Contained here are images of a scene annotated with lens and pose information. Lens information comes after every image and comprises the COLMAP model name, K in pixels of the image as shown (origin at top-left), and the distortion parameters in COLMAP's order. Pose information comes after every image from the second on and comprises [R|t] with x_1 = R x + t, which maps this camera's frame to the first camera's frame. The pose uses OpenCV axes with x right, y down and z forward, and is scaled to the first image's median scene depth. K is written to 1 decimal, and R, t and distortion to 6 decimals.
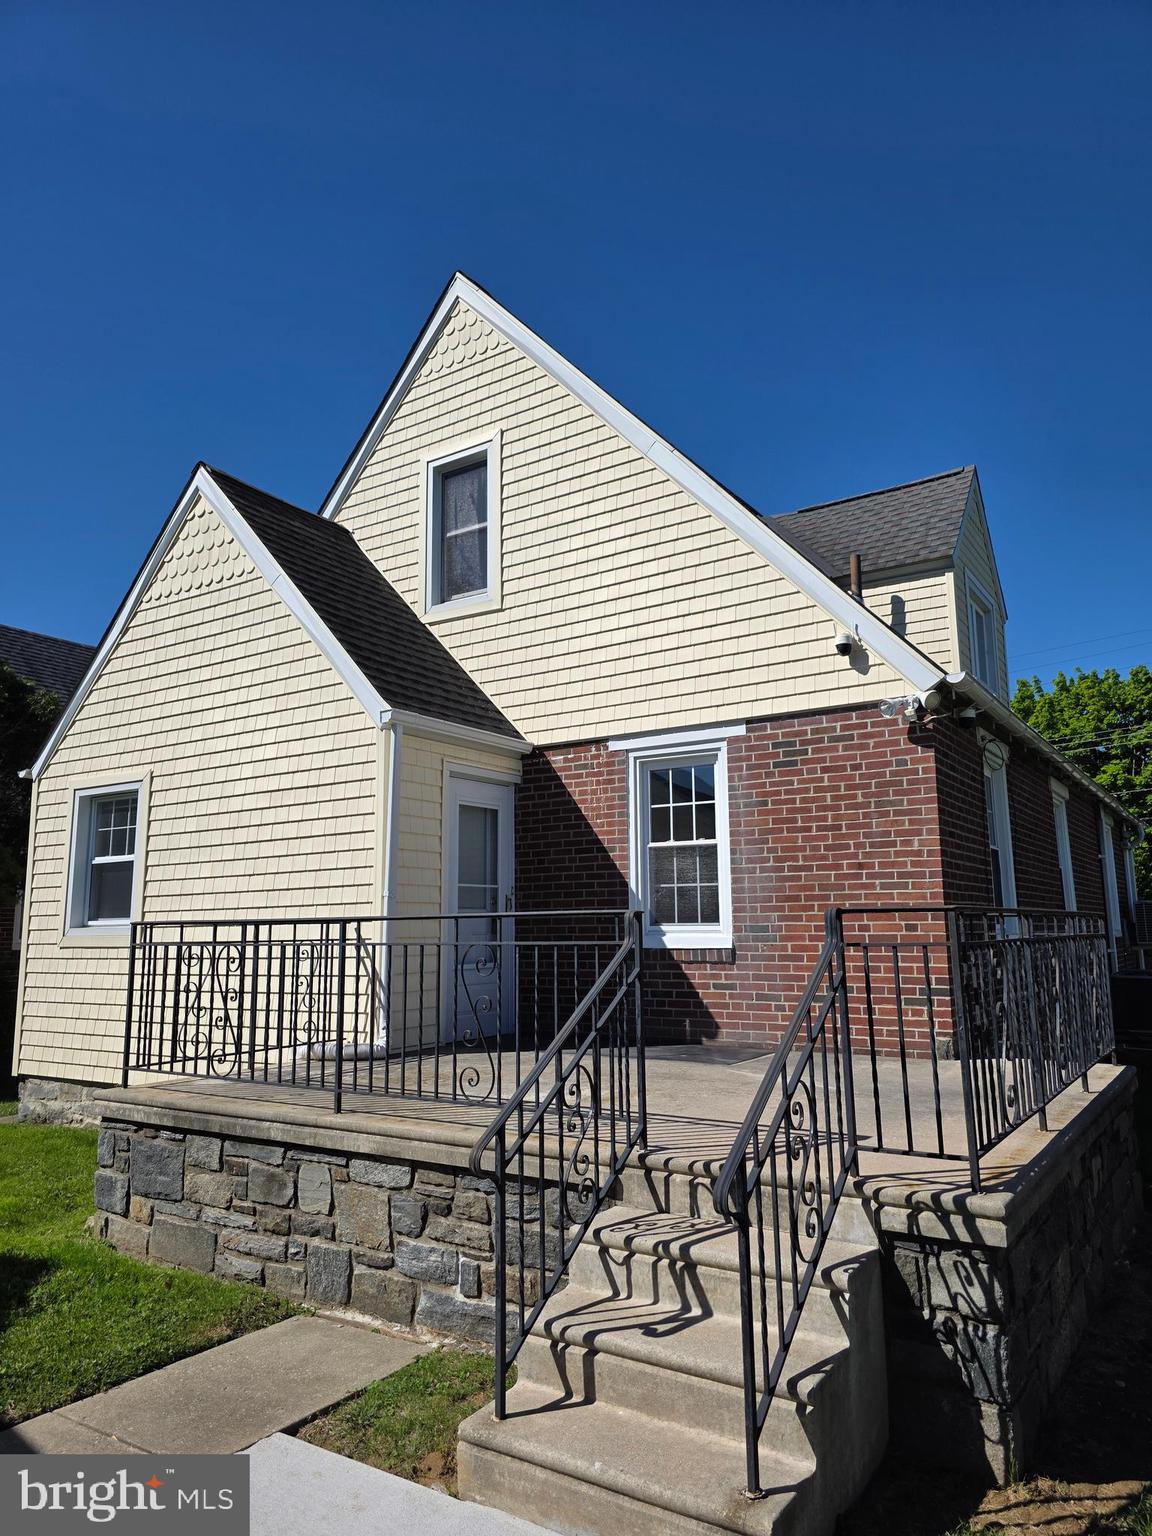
lens RADIAL K [[1026.3, 0, 580.0], [0, 1026.3, 766.4], [0, 0, 1]] dist [0.038915, -0.024559]
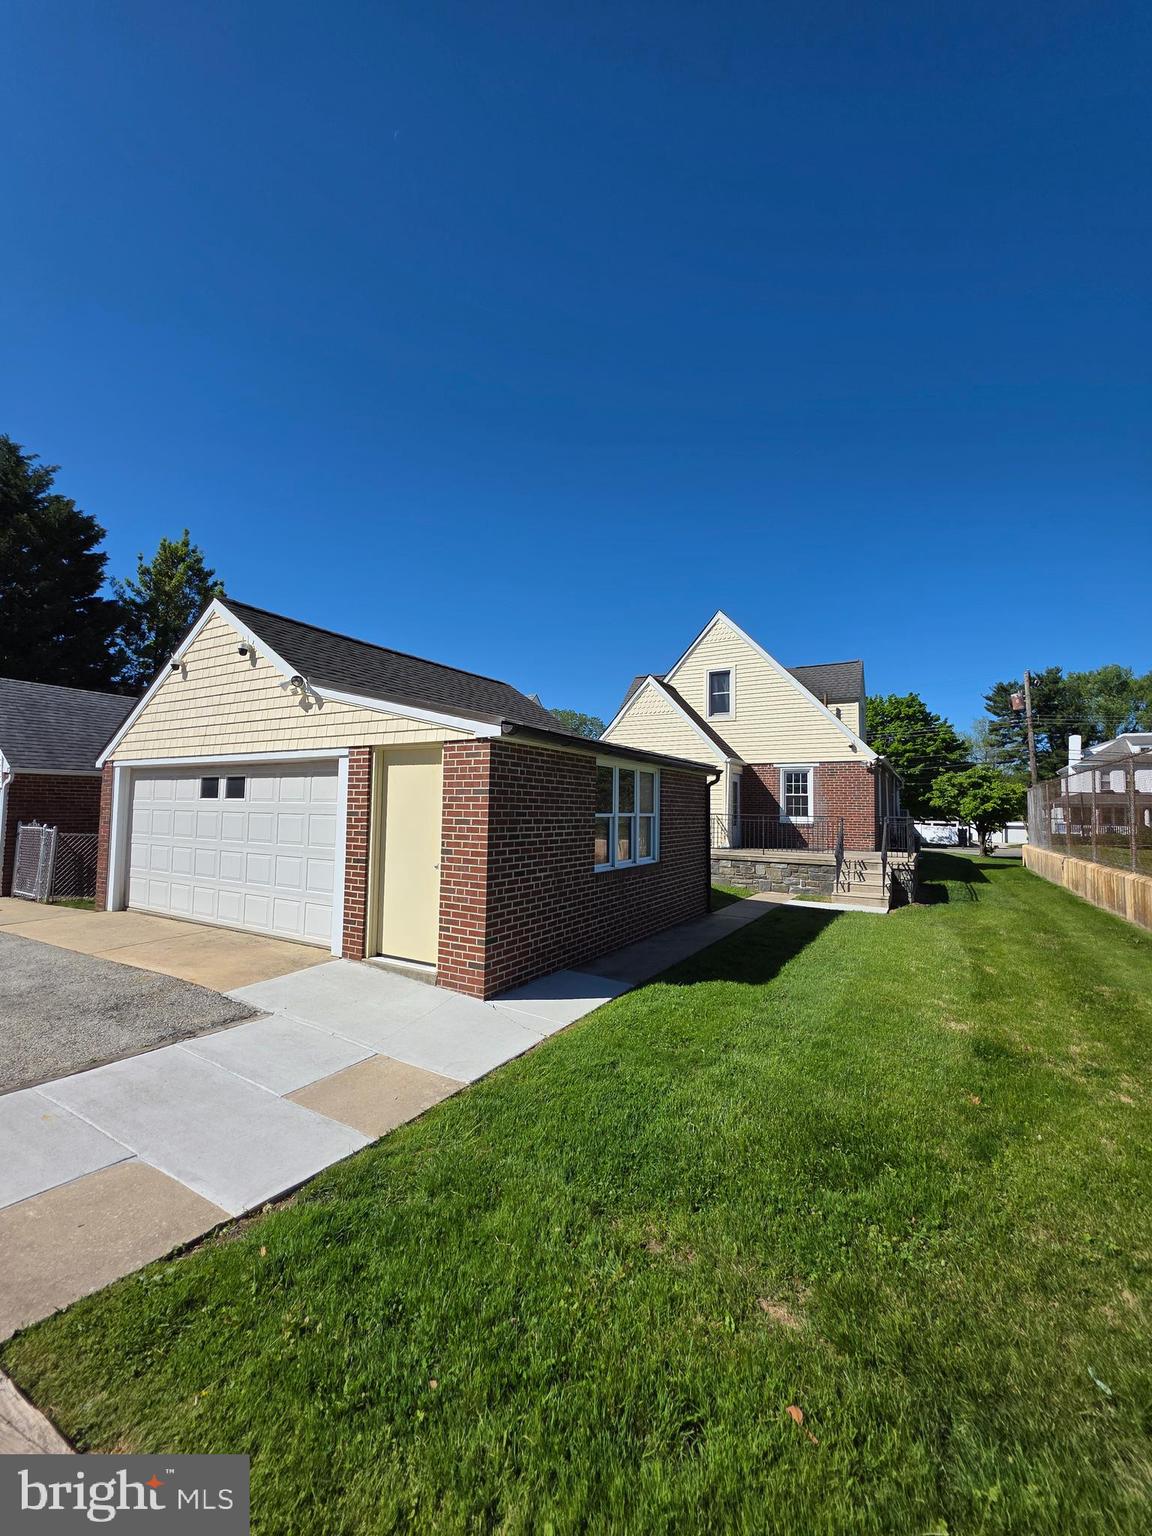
lens RADIAL K [[607.6, 0, 571.6], [0, 607.6, 767.4], [0, 0, 1]] dist [-0.003970, 0.000502]
pose [[0.998711, 0.030282, 0.040733, -0.762458], [-0.033765, 0.995571, 0.087739, -0.175820], [-0.037896, -0.089001, 0.995310, -1.059359]]
